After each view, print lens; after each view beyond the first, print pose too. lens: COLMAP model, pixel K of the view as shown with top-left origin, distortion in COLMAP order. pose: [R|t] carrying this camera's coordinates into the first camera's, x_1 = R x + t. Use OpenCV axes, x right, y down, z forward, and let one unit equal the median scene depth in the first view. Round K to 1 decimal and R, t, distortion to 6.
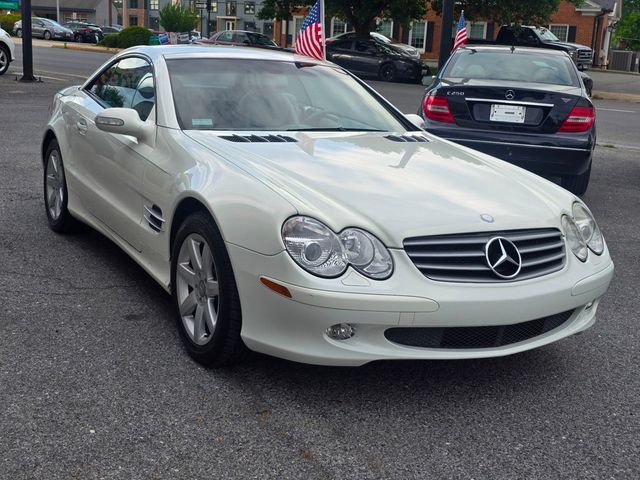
lens RADIAL K [[856.1, 0, 325.6], [0, 856.1, 243.0], [0, 0, 1]] dist [0.033217, 0.000000]
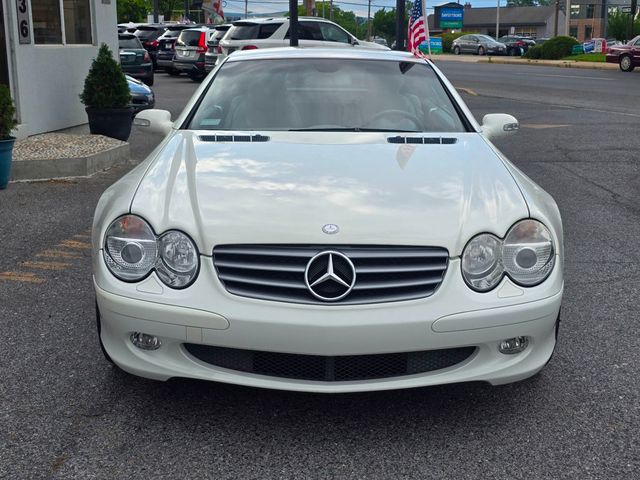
lens RADIAL K [[856.1, 0, 319.2], [0, 856.1, 239.2], [0, 0, 1]] dist [0.033217, 0.000000]
pose [[0.877614, 0.057650, -0.475888, 0.583094], [-0.066277, 0.997800, -0.001350, -0.016797], [0.474764, 0.032725, 0.879505, 0.252102]]
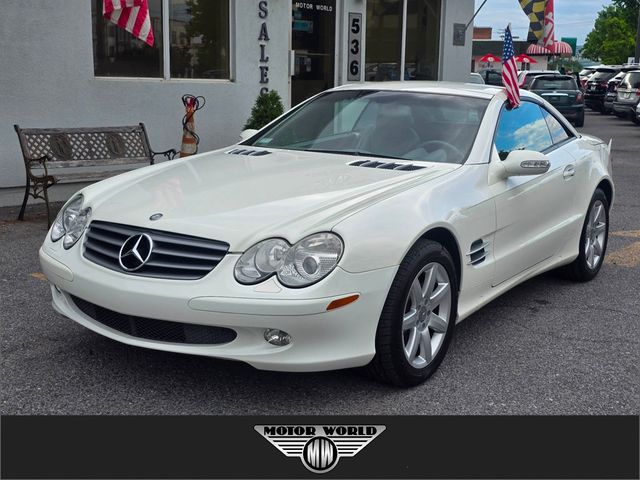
lens RADIAL K [[856.1, 0, 326.4], [0, 856.1, 238.9], [0, 0, 1]] dist [0.033217, 0.000000]
pose [[0.462887, 0.120087, -0.878245, 1.234586], [-0.198009, 0.979753, 0.029604, -0.076434], [0.864018, 0.160198, 0.477293, 0.678751]]
